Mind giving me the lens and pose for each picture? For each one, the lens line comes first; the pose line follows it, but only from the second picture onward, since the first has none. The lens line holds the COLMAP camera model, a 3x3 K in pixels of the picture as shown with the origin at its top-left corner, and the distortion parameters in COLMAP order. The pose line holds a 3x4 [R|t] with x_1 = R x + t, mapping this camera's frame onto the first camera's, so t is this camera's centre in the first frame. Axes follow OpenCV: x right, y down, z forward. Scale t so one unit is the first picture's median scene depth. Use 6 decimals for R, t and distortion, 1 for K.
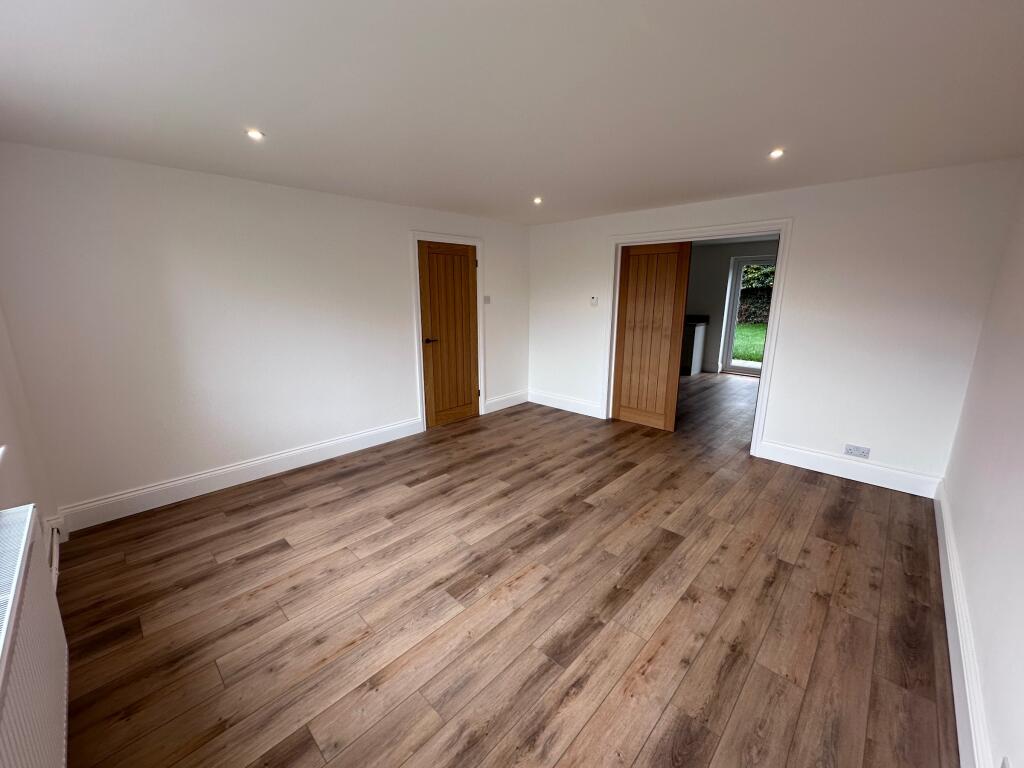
lens RADIAL K [[407.9, 0, 511.0], [0, 407.9, 381.3], [0, 0, 1]] dist [0.000886, -0.000126]
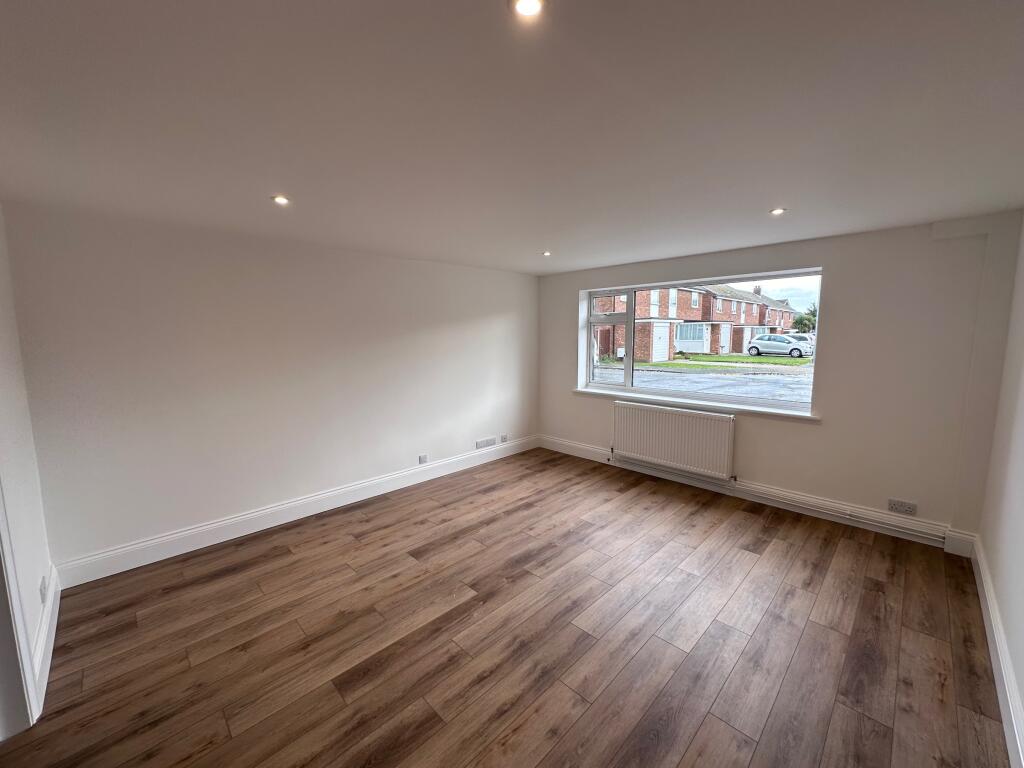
lens RADIAL K [[407.9, 0, 511.9], [0, 407.9, 382.5], [0, 0, 1]] dist [0.000886, -0.000126]
pose [[-0.999710, 0.004589, 0.023630, 0.110246], [0.012279, 0.941546, 0.336660, -0.488722], [-0.020703, 0.336852, -0.941330, 2.069204]]
